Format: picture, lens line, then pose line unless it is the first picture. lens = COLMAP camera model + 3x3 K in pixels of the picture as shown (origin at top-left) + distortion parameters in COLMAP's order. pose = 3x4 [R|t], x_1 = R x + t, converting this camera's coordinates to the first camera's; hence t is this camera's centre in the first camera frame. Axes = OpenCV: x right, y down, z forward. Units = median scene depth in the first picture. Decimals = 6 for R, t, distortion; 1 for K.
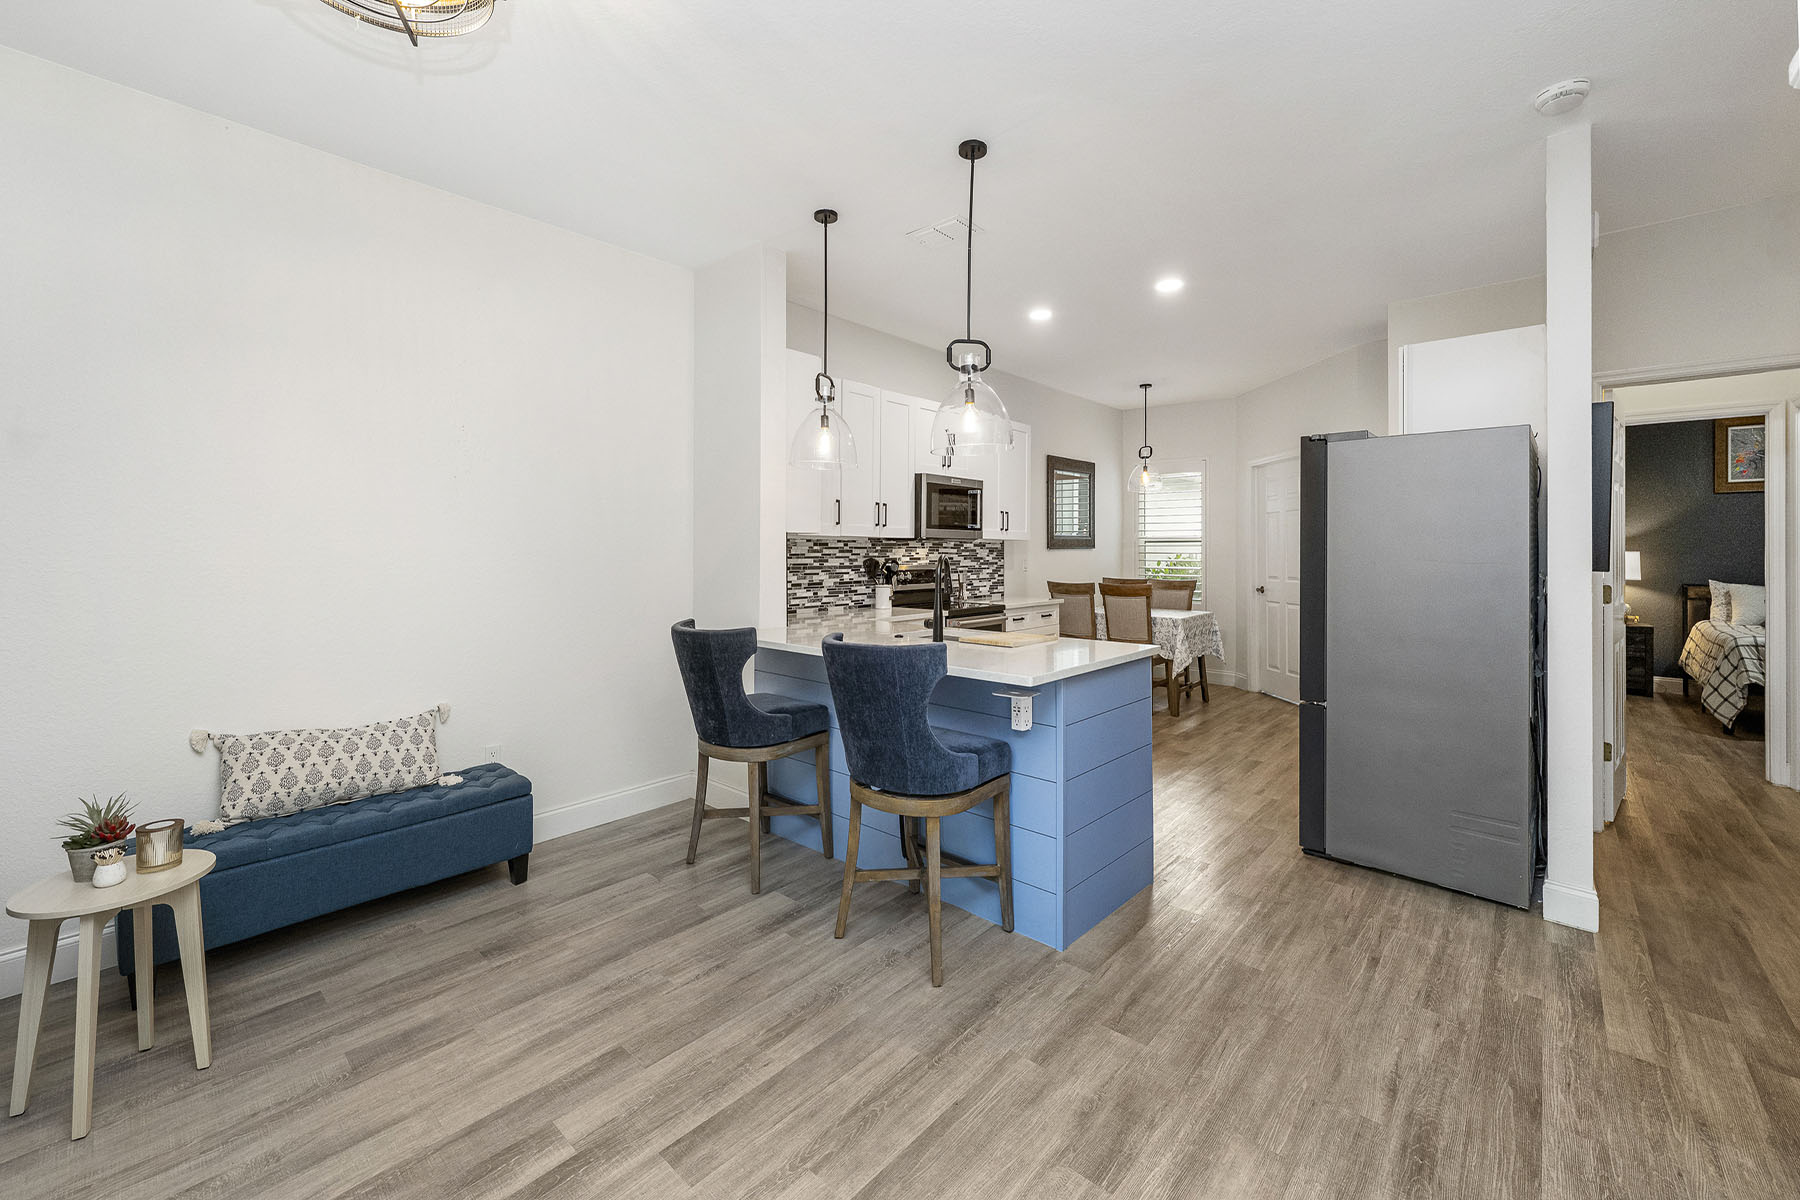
lens RADIAL K [[721.5, 0, 891.6], [0, 721.5, 546.3], [0, 0, 1]] dist [0.000913, 0.000064]
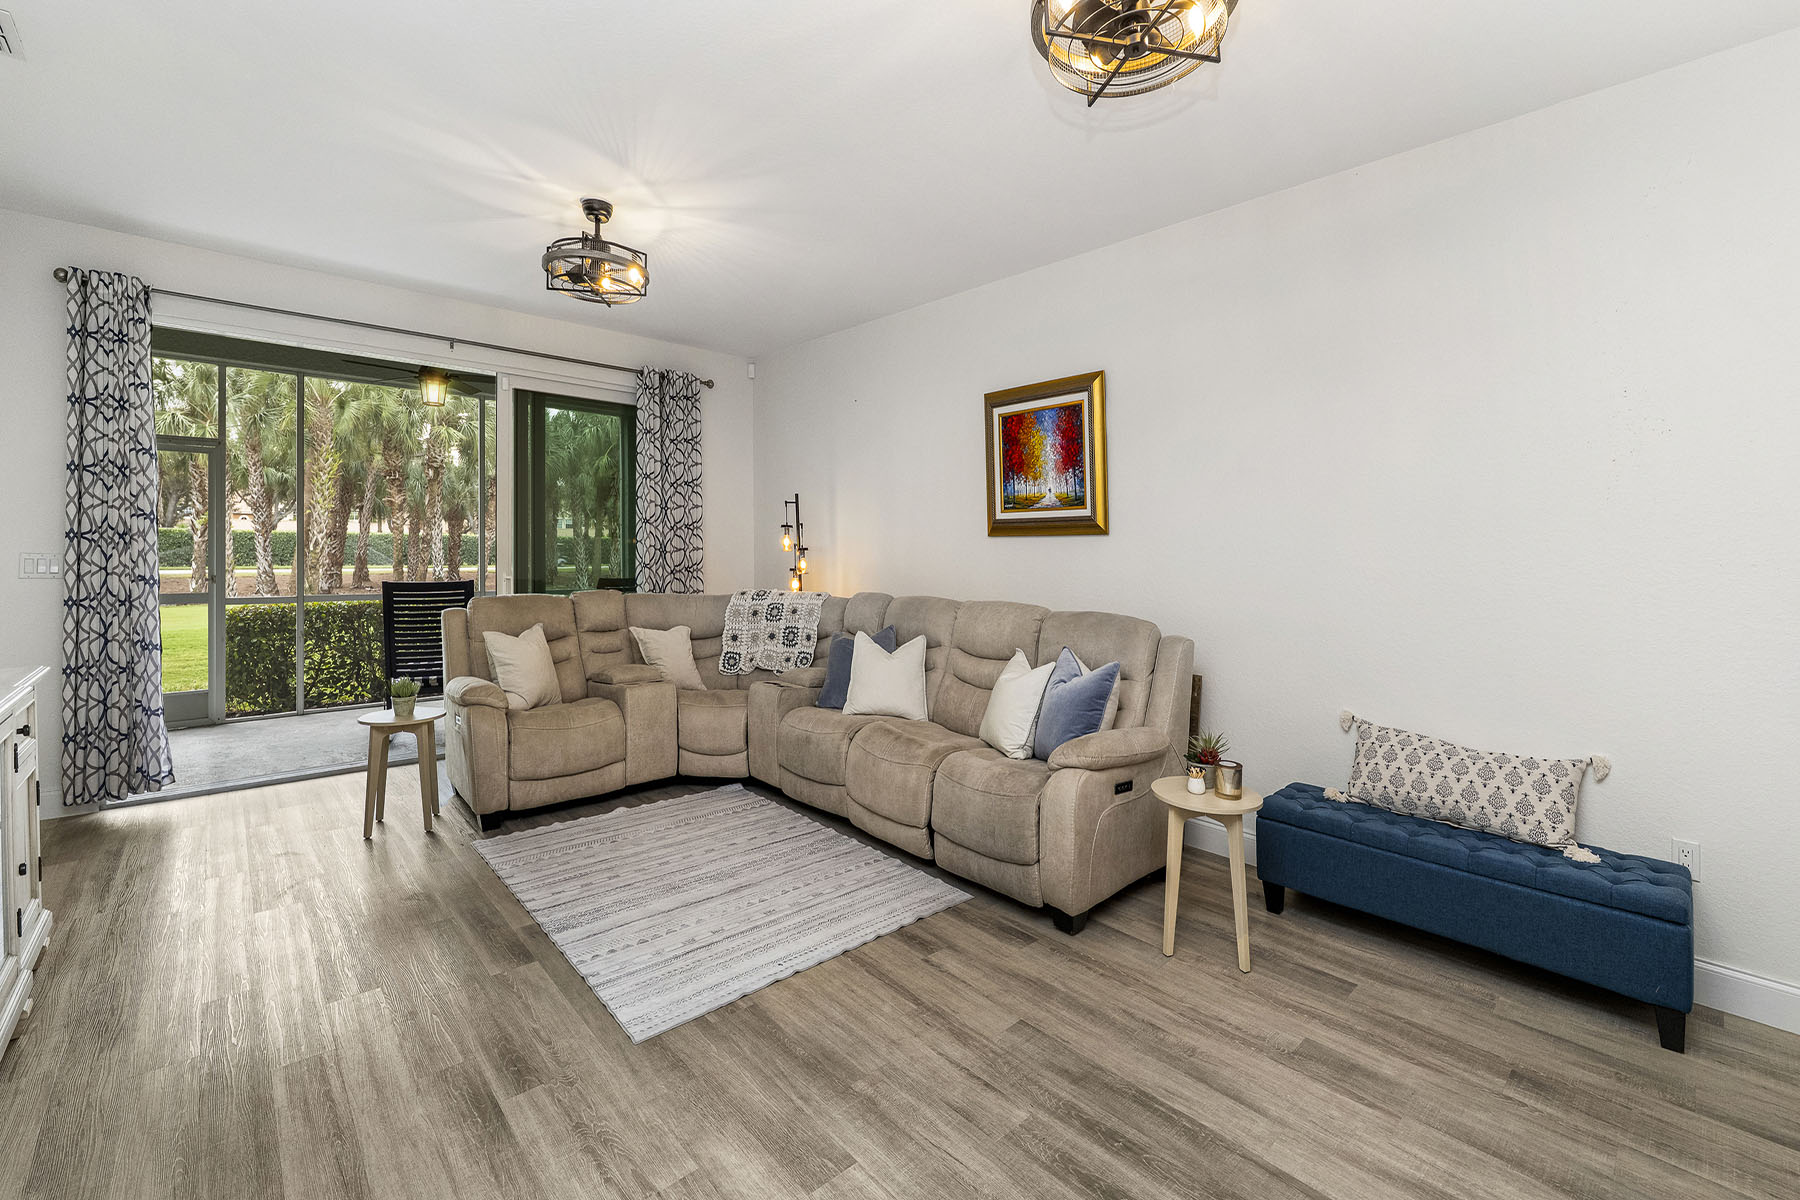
lens RADIAL K [[739.4, 0, 902.3], [0, 739.4, 554.8], [0, 0, 1]] dist [-0.010897, -0.000200]
pose [[-0.080093, 0.007444, -0.996760, 0.136619], [-0.010887, 0.999906, 0.008342, 0.002944], [0.996728, 0.011519, -0.080005, 0.205512]]
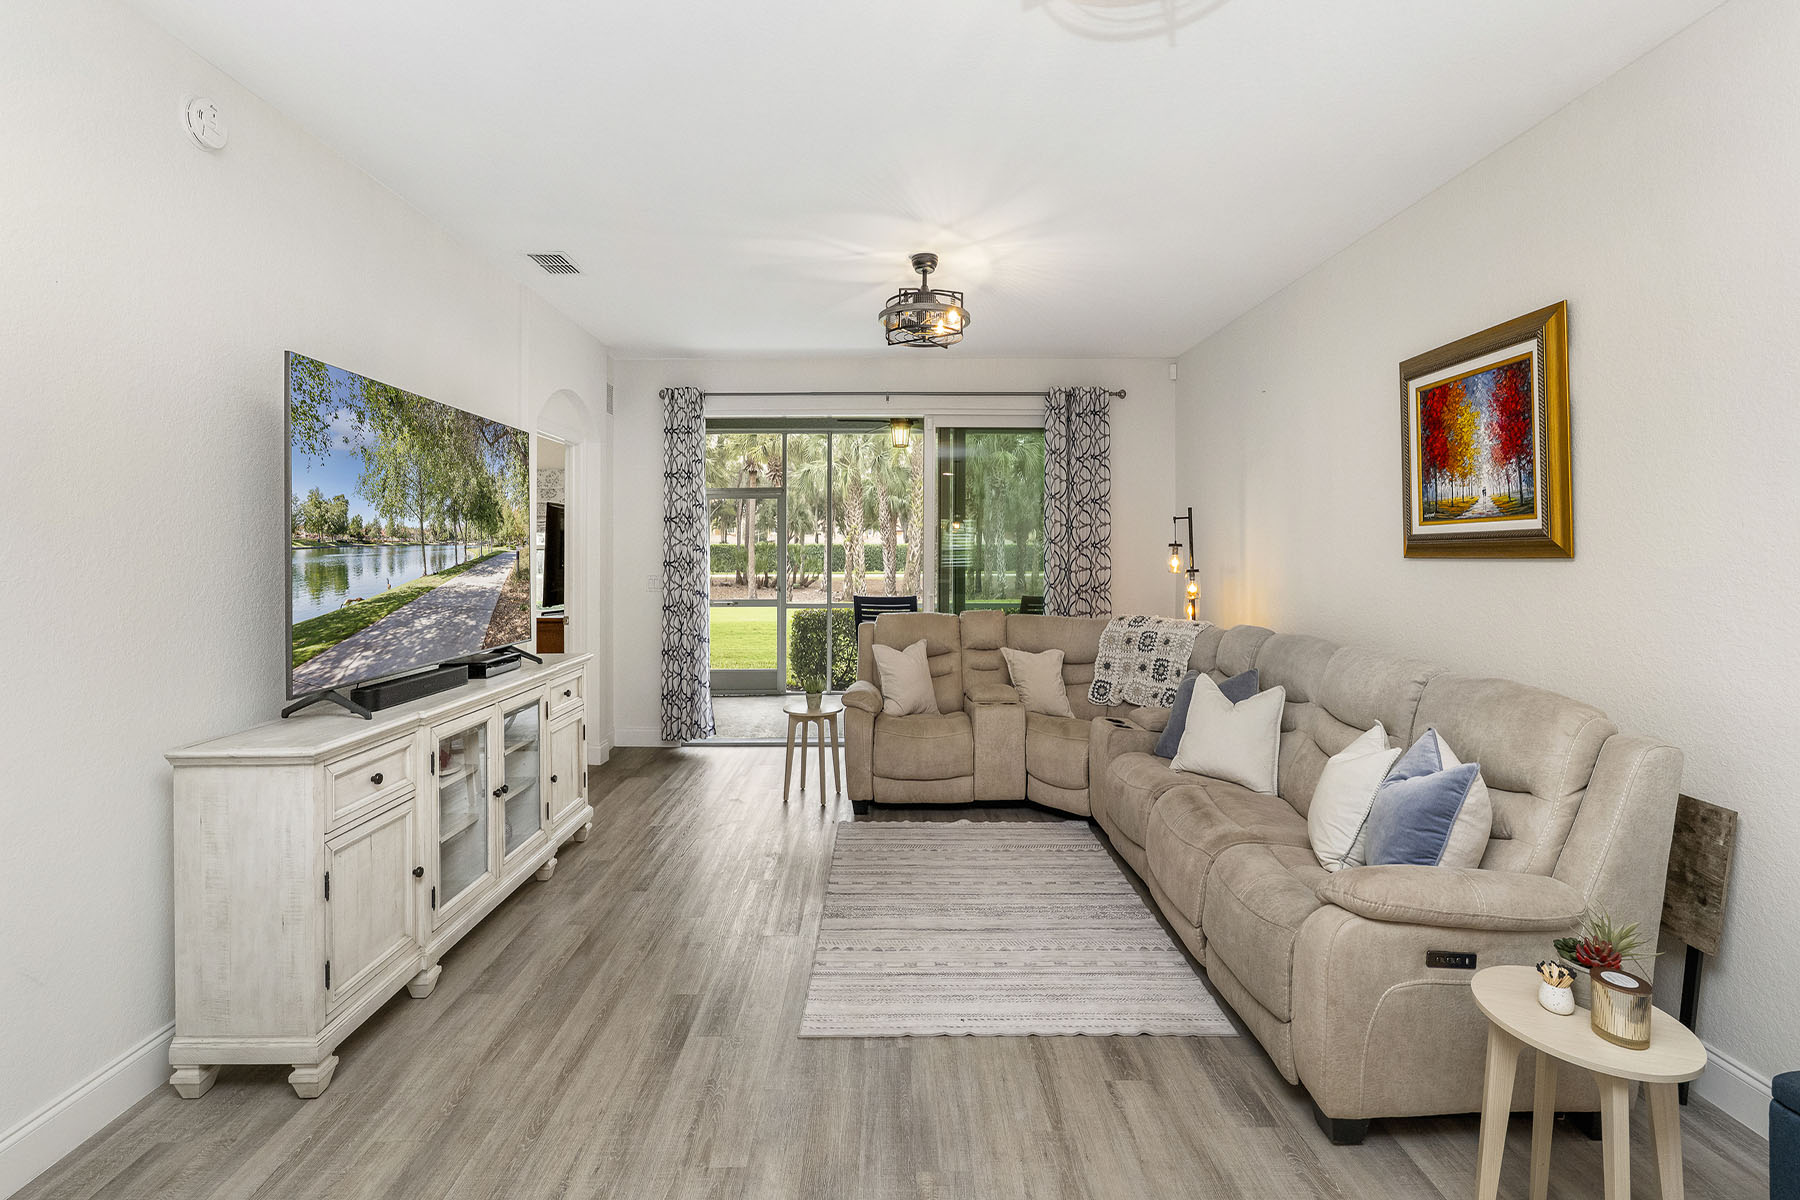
lens RADIAL K [[755.7, 0, 904.4], [0, 755.7, 561.8], [0, 0, 1]] dist [-0.012846, -0.000072]
pose [[-0.720917, 0.012093, -0.692916, 0.014777], [0.003186, 0.999895, 0.014136, -0.019717], [0.693014, 0.007983, -0.720880, 0.405488]]
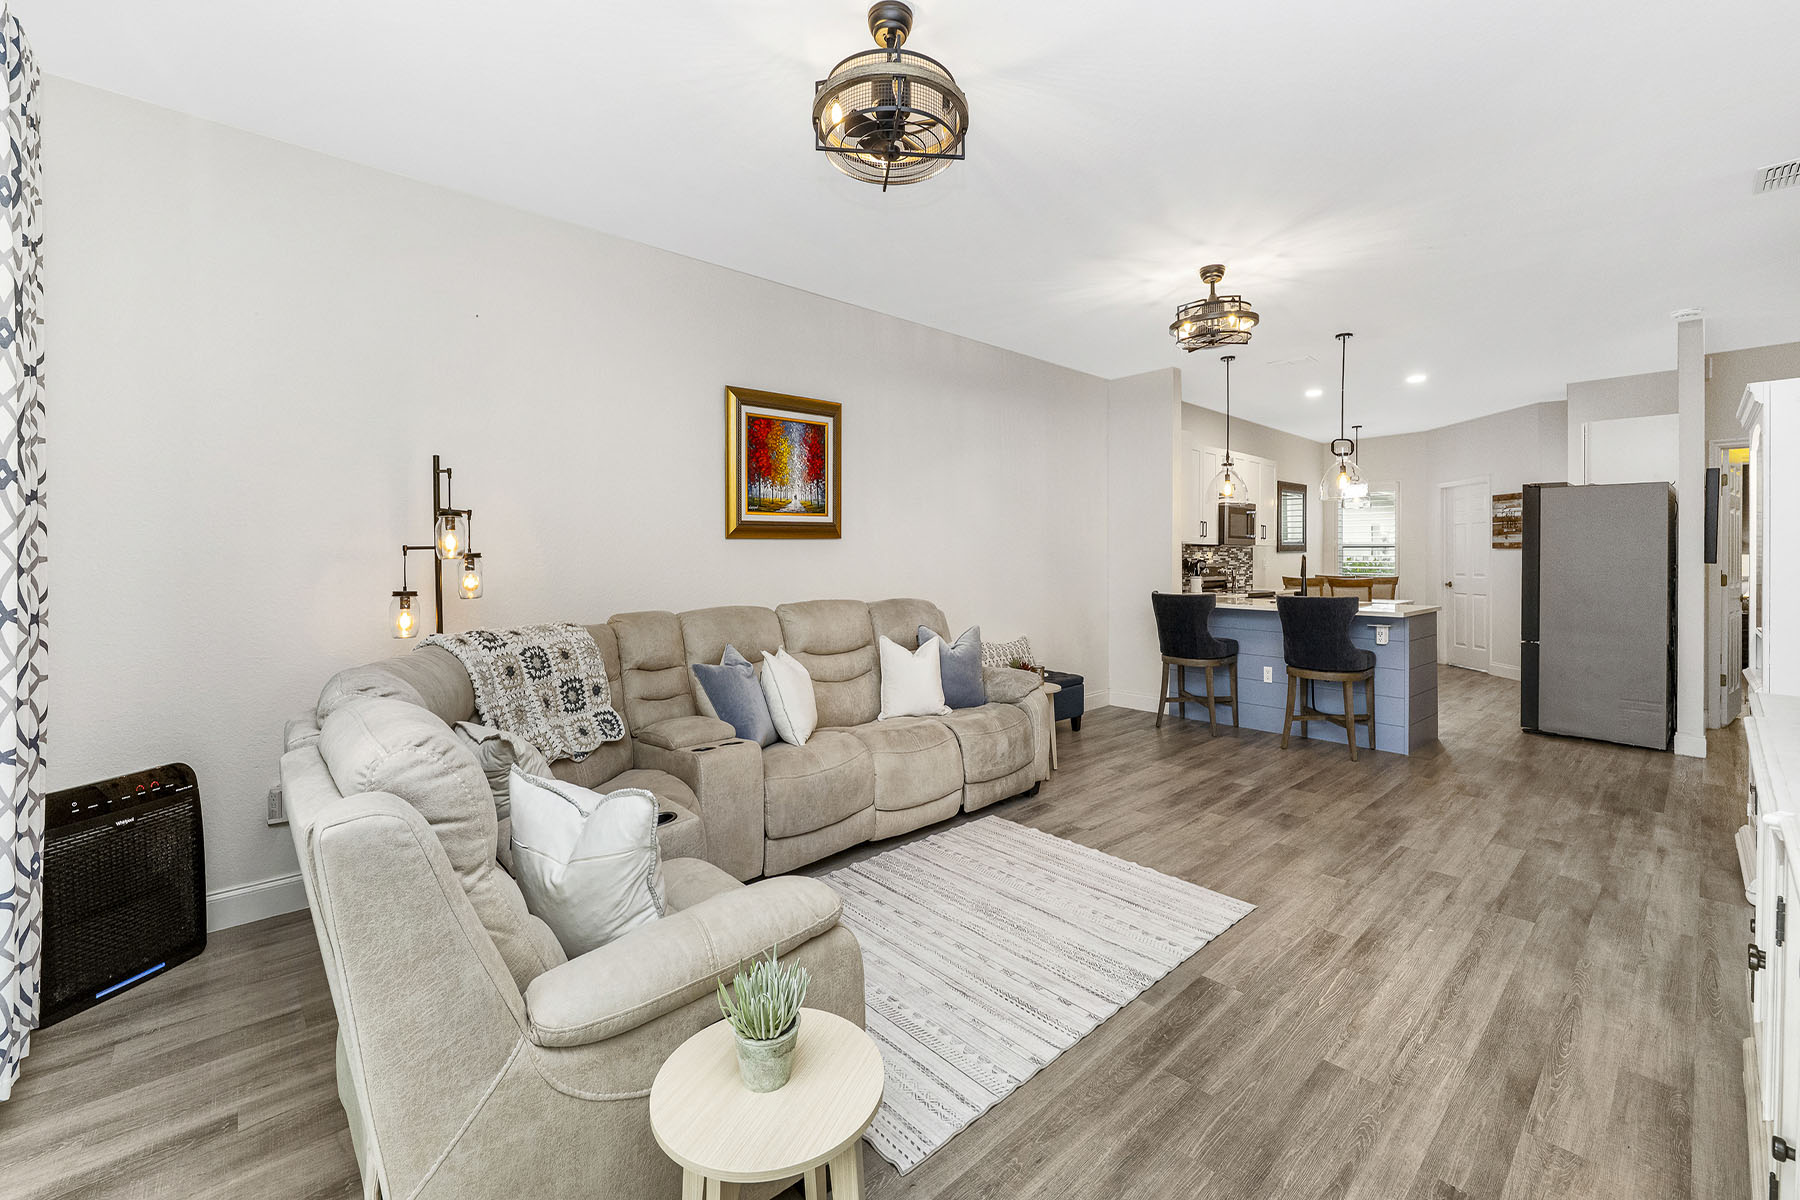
lens RADIAL K [[742.8, 0, 897.6], [0, 742.8, 557.4], [0, 0, 1]] dist [-0.003203, -0.000336]
pose [[0.995595, 0.000058, -0.093762, -0.481377], [0.000587, 0.999976, 0.006856, 0.003501], [0.093760, -0.006881, 0.995571, -0.572014]]
